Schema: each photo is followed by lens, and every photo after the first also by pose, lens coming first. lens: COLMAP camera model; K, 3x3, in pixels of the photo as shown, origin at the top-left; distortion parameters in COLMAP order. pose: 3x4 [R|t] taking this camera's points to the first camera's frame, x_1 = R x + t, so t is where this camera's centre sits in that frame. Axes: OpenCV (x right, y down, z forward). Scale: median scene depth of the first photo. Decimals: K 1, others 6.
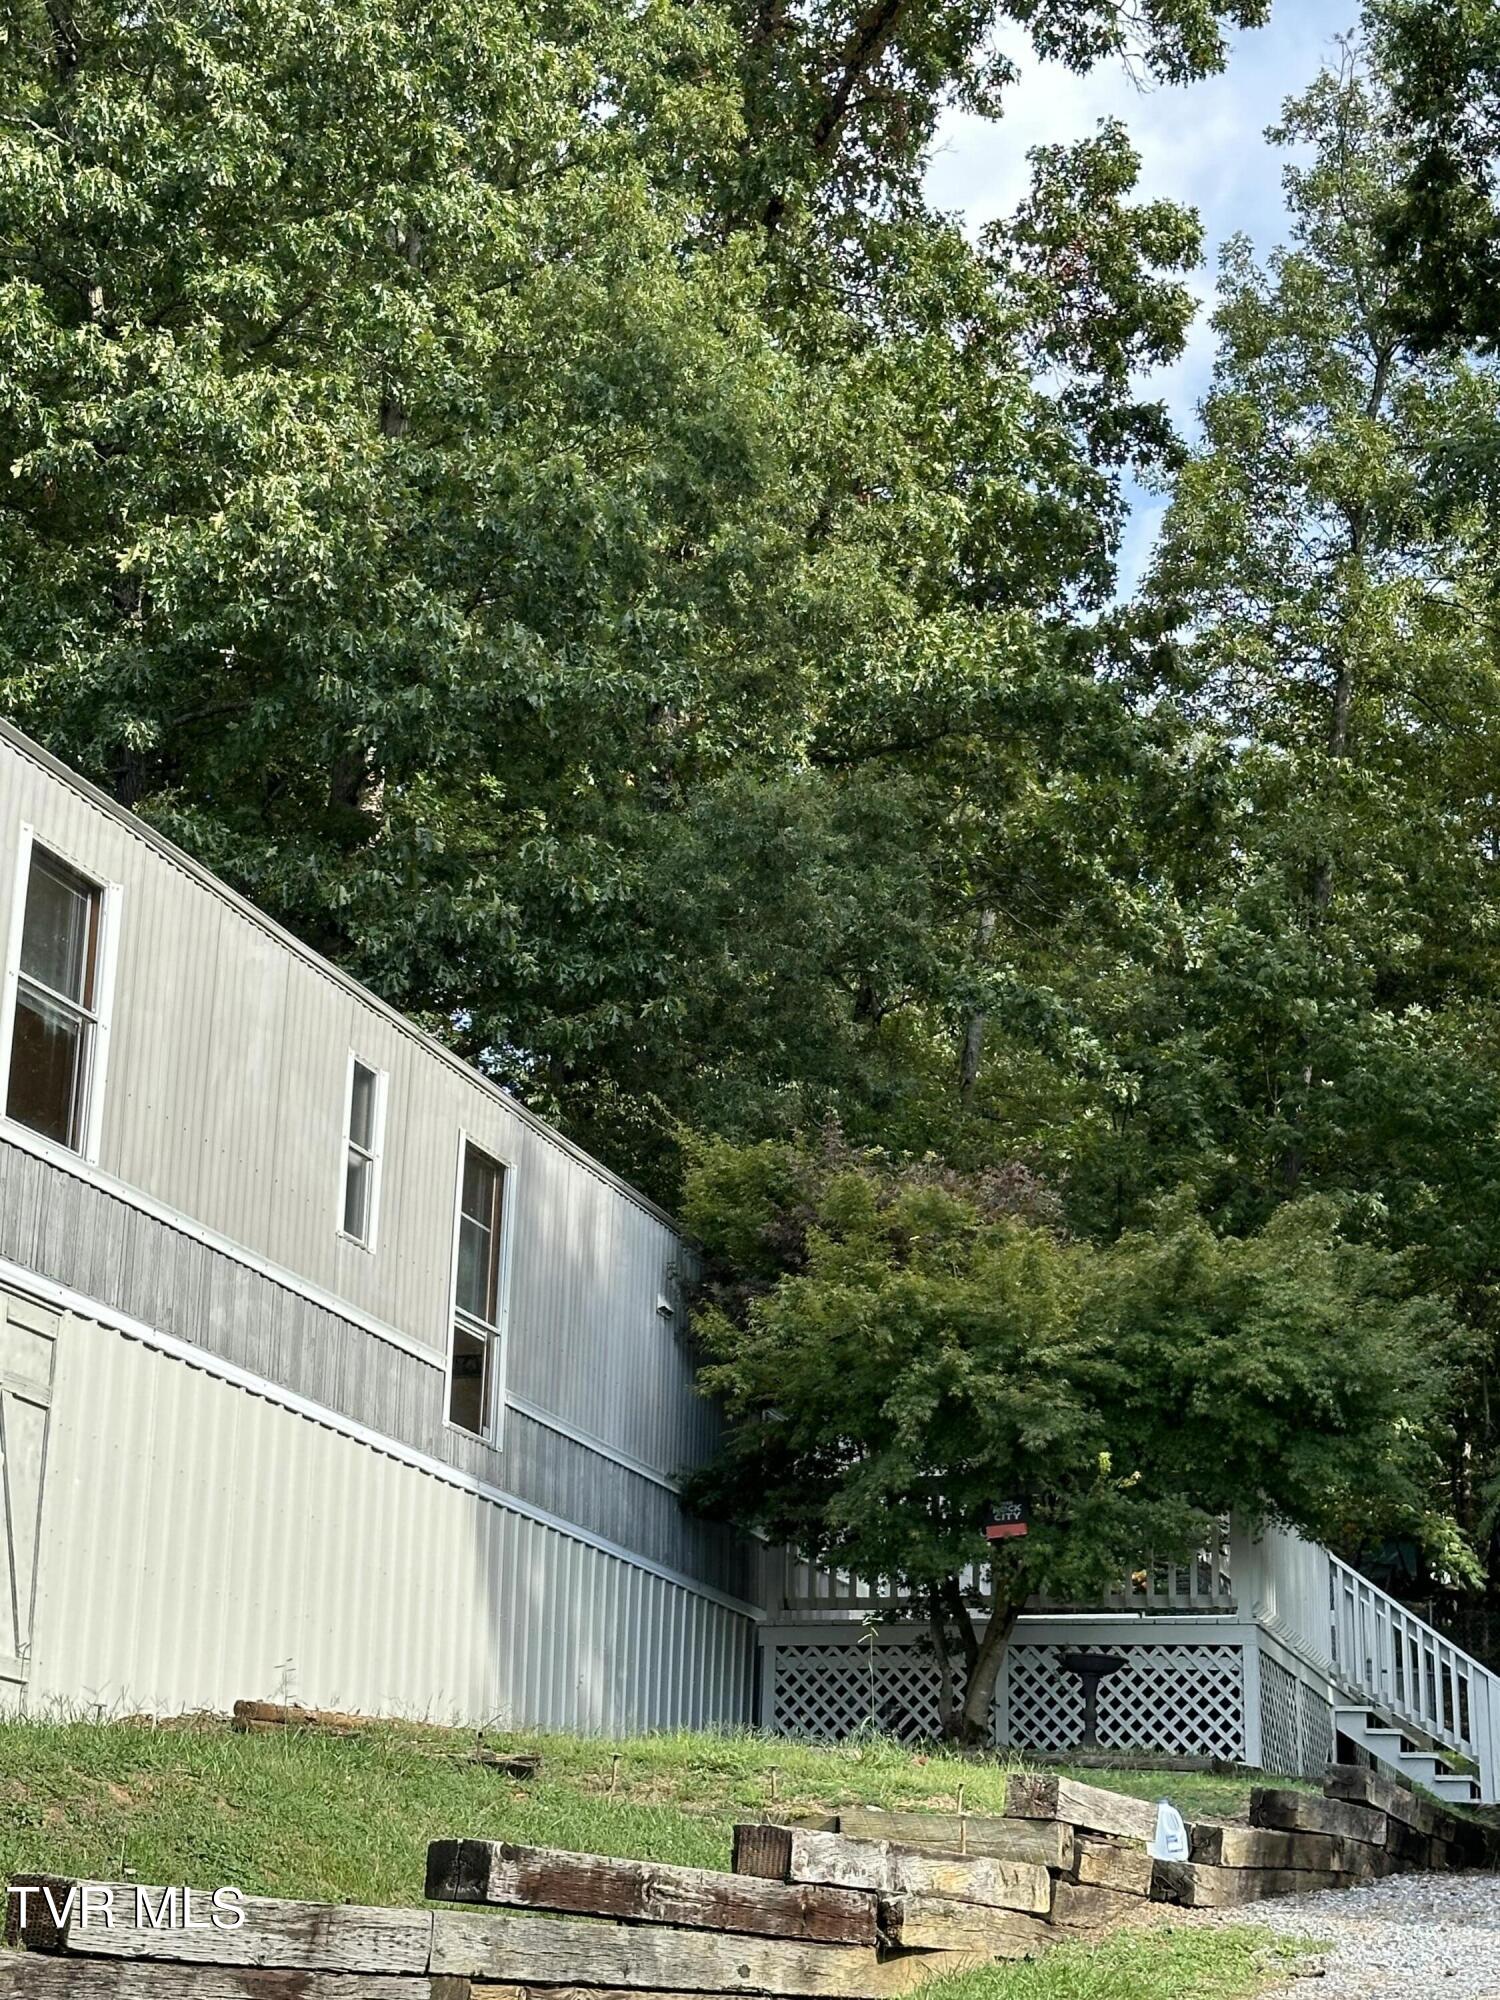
lens RADIAL K [[3502.5, 0, 750.0], [0, 3502.5, 1000.0], [0, 0, 1]] dist [0.164067, -0.057035]
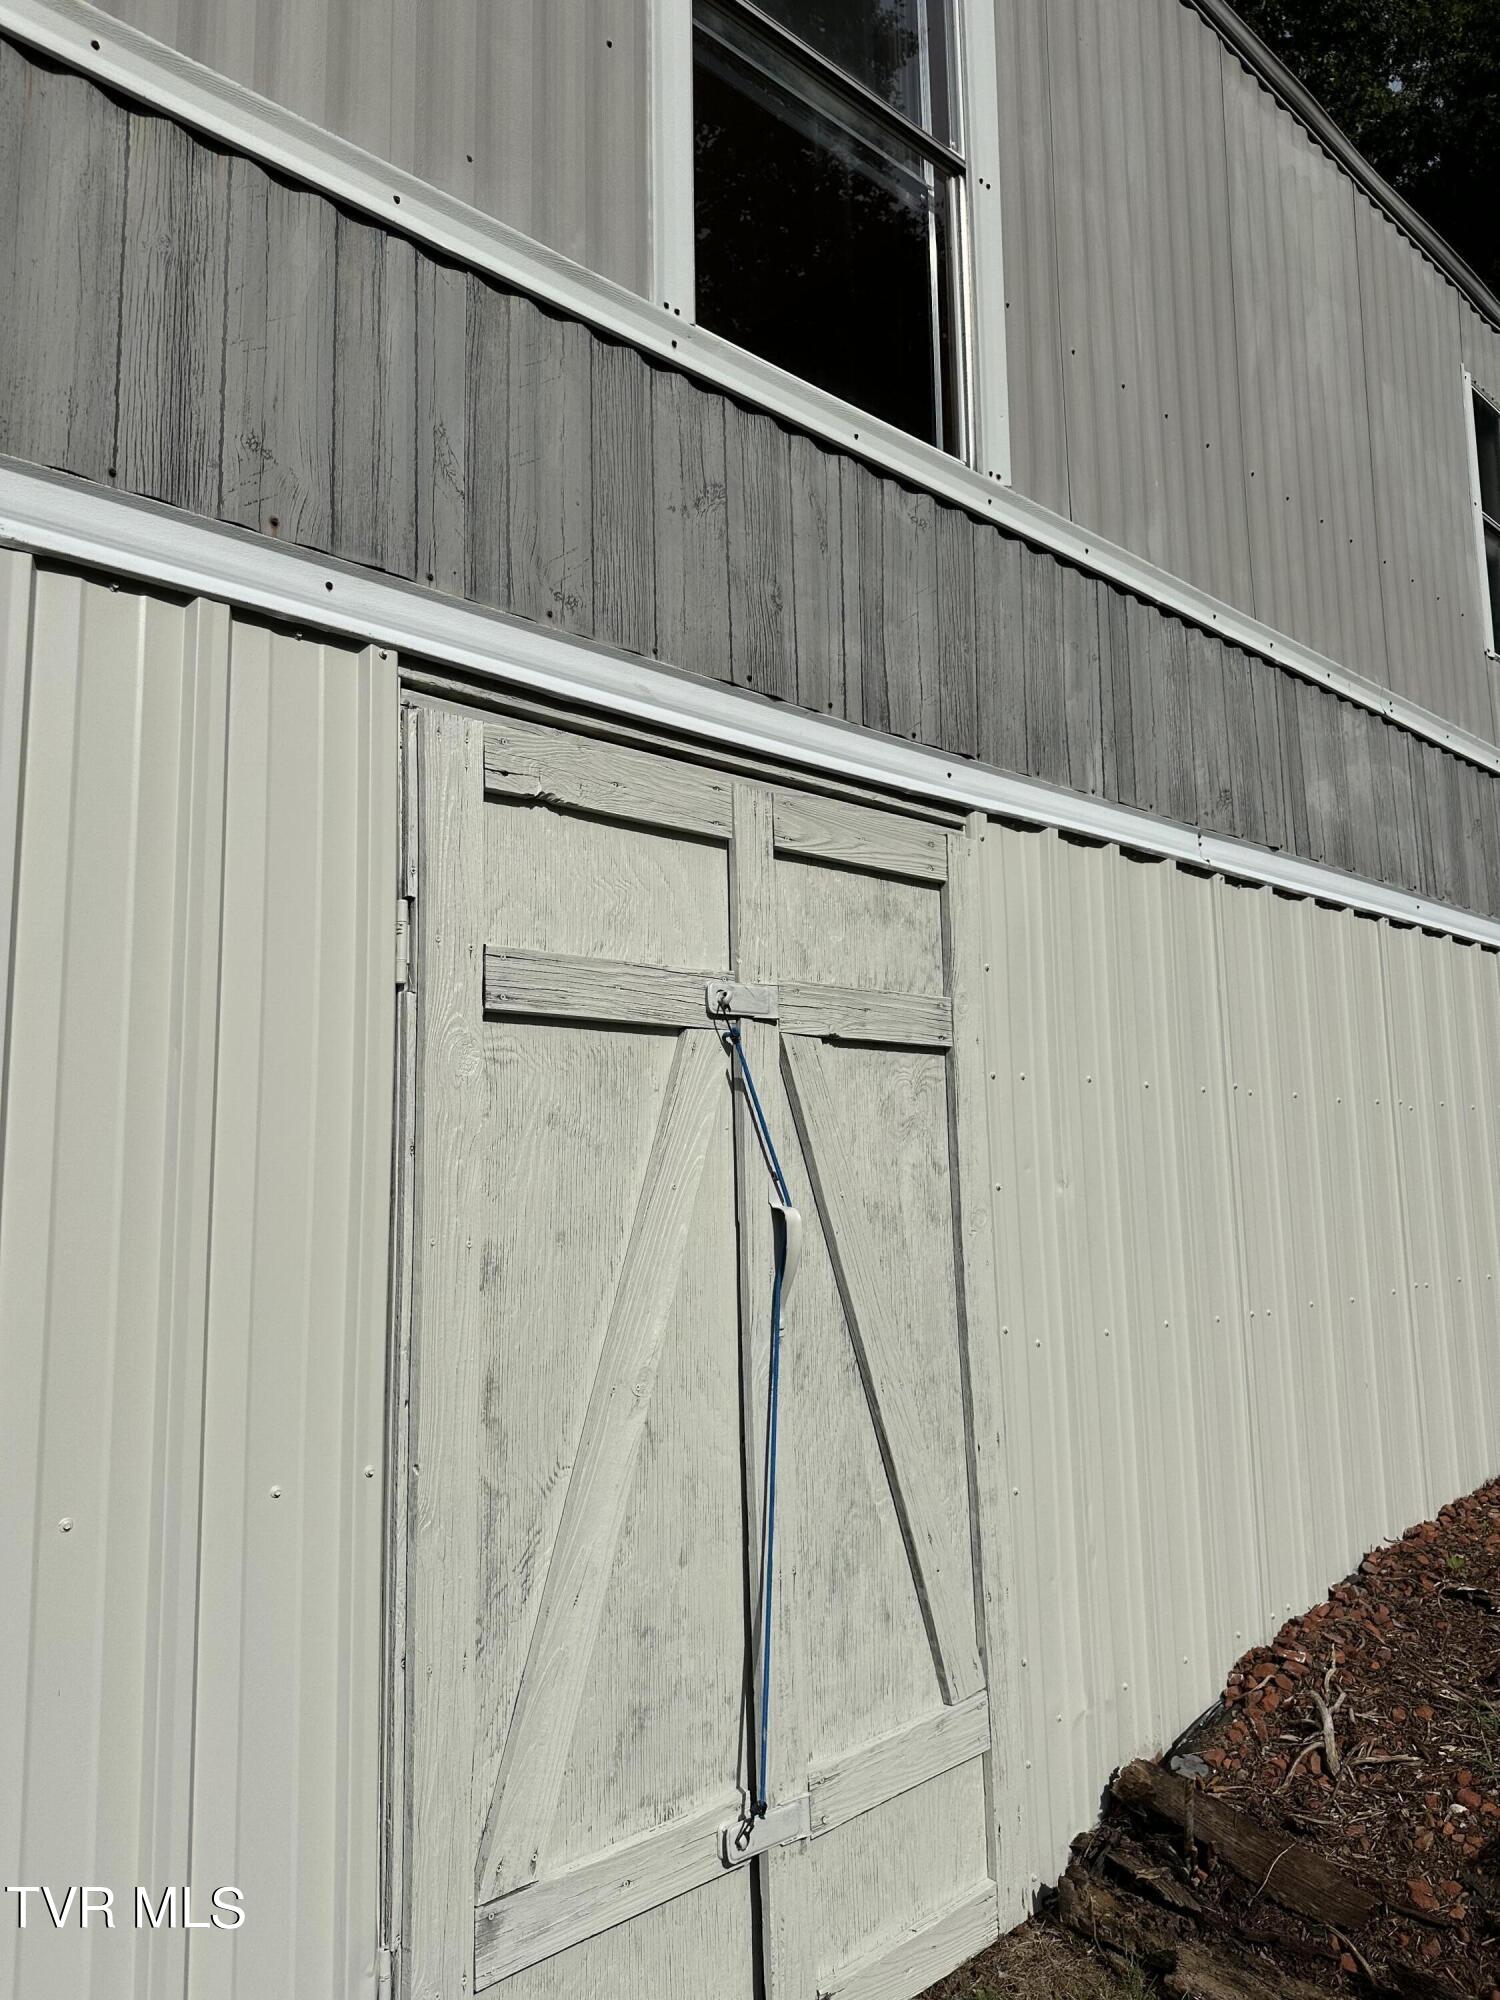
lens RADIAL K [[1441.9, 0, 750.0], [0, 1441.9, 1000.0], [0, 0, 1]] dist [0.005280, 0.004035]
pose [[0.868839, -0.103179, -0.484224, -0.125048], [0.185823, 0.974500, 0.125774, 0.077209], [0.458899, -0.199258, 0.865857, 0.772010]]
